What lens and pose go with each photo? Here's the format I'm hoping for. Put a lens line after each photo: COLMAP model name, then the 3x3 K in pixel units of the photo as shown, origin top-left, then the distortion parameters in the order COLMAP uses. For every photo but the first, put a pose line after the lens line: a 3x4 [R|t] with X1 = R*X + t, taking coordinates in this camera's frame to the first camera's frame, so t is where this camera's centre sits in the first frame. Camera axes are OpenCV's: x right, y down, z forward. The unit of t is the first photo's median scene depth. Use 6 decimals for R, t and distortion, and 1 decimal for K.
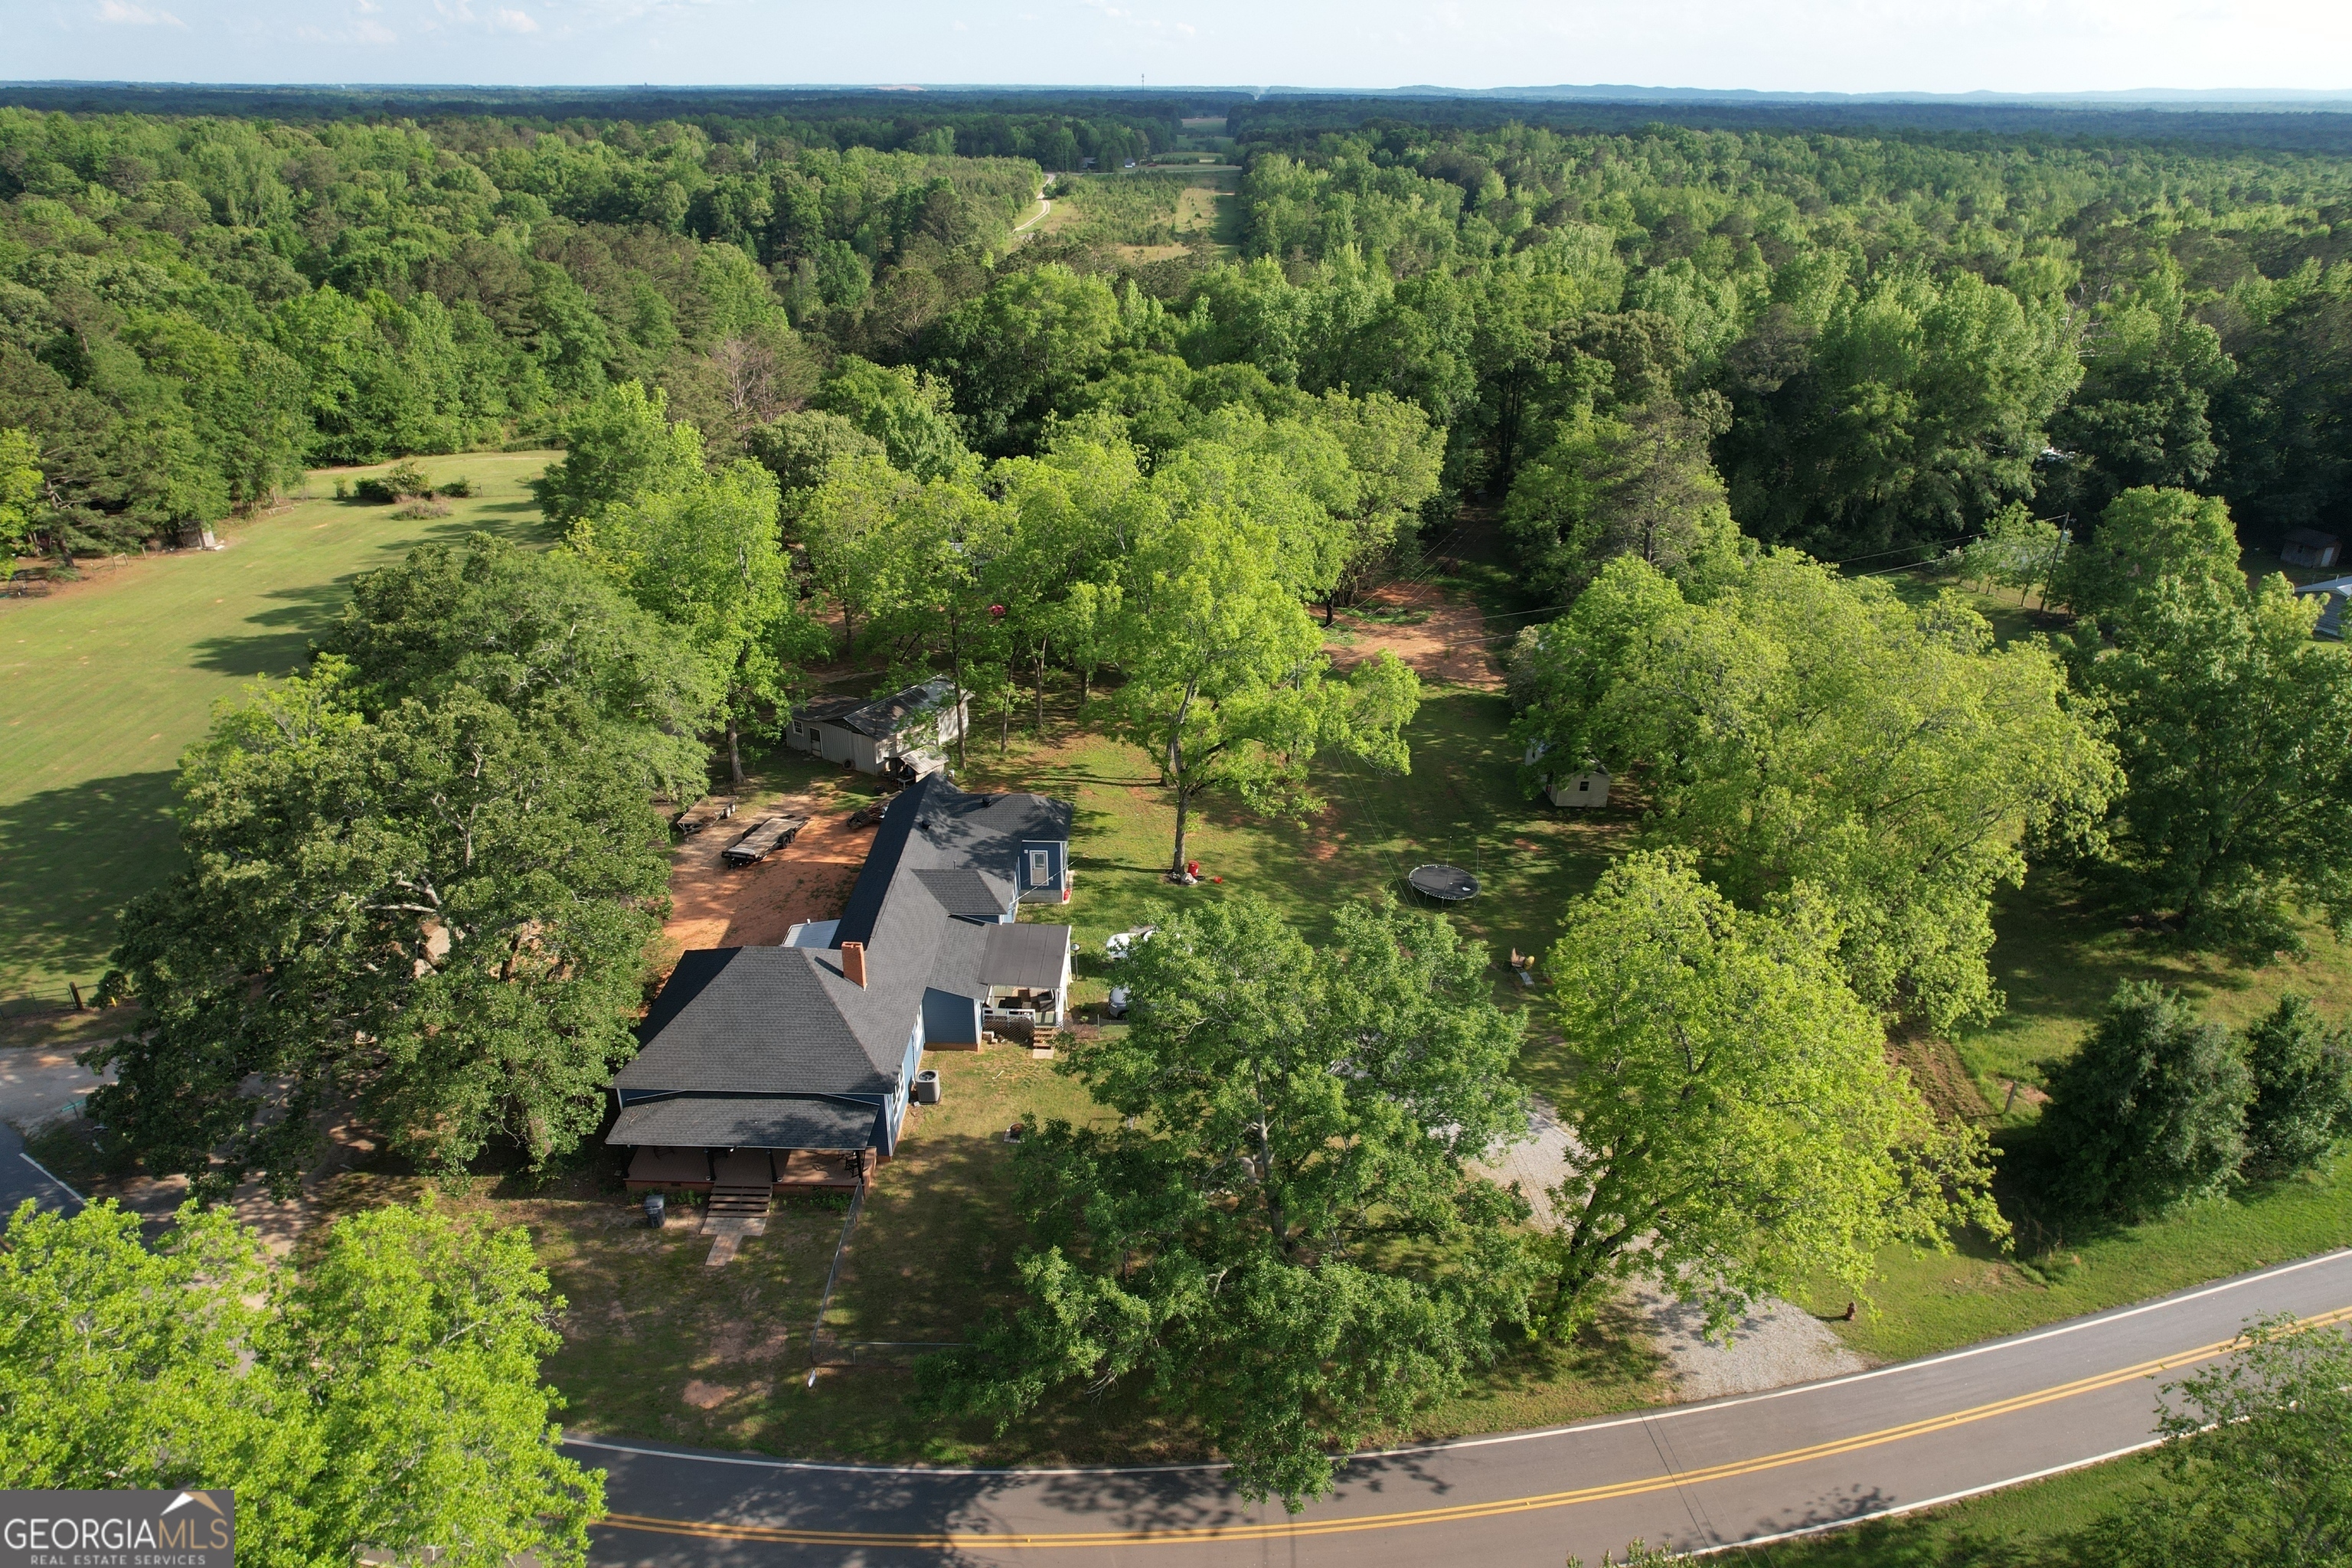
lens RADIAL K [[1506.3, 0, 1184.1], [0, 1506.3, 783.6], [0, 0, 1]] dist [-0.090389, 0.088225]
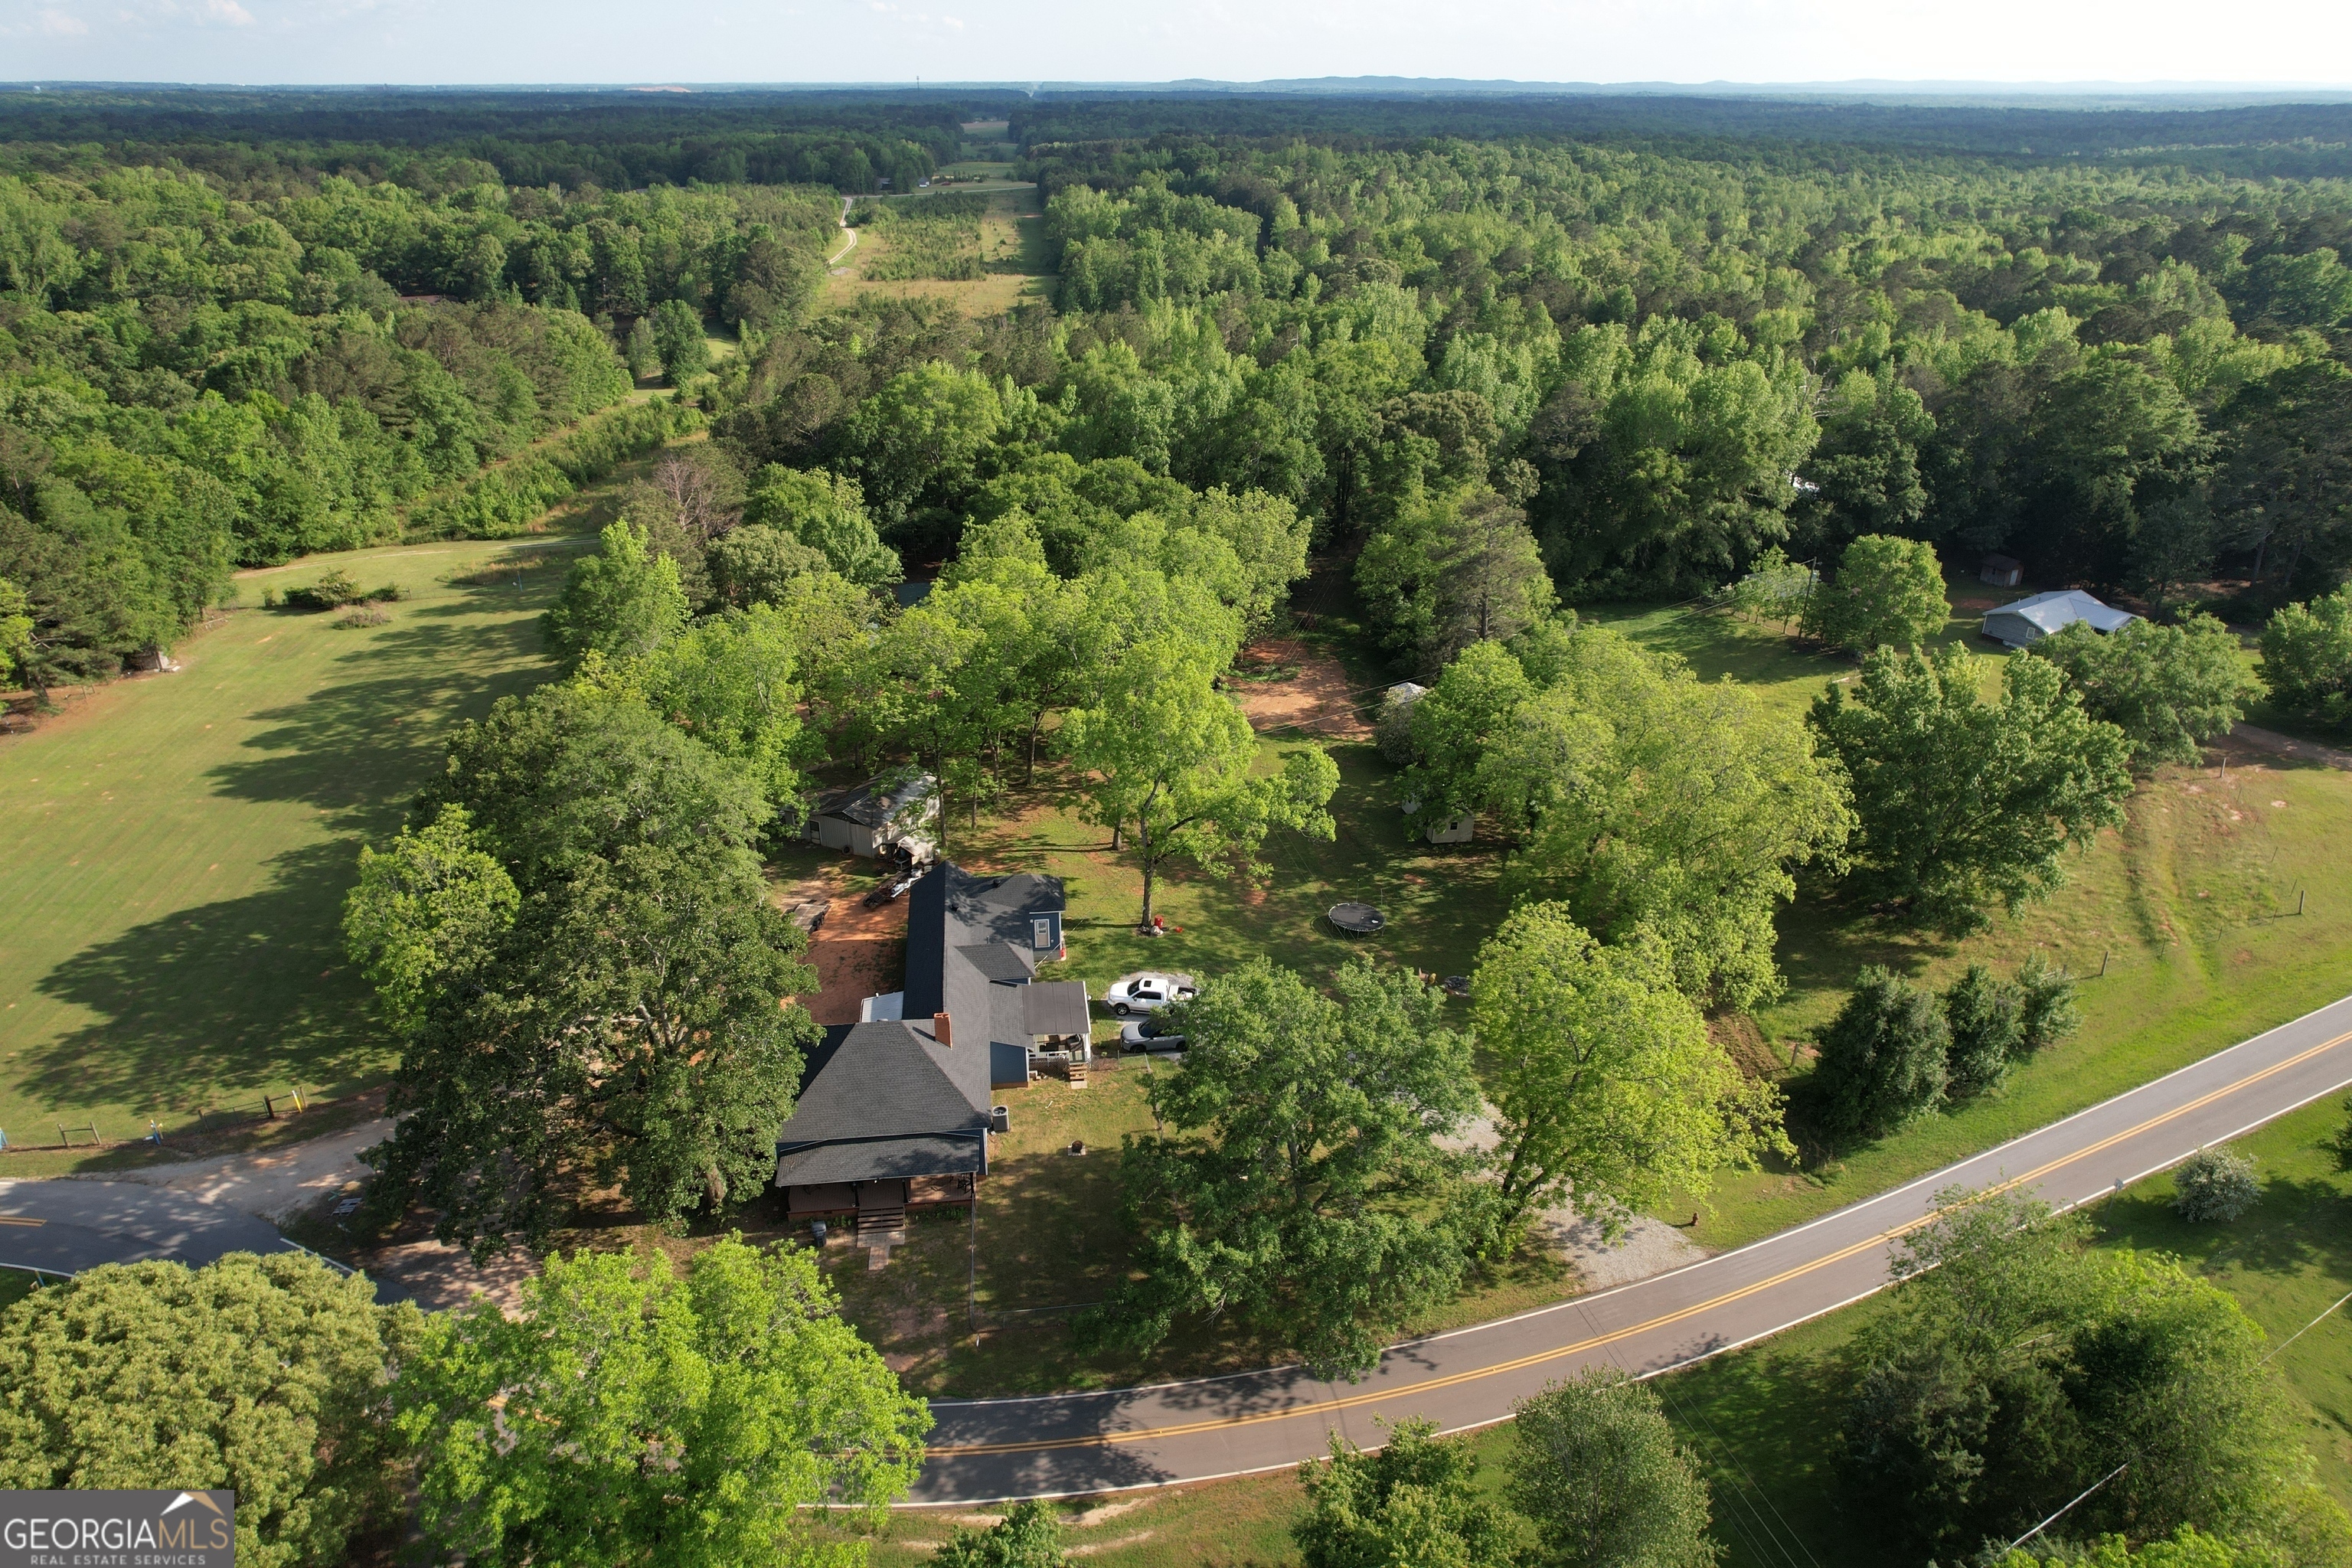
lens RADIAL K [[1506.3, 0, 1184.1], [0, 1506.3, 783.6], [0, 0, 1]] dist [-0.090389, 0.088225]
pose [[0.990284, -0.063322, 0.123808, -0.099059], [0.062815, 0.997993, 0.007998, -0.054575], [-0.124066, -0.000143, 0.992274, -0.190231]]
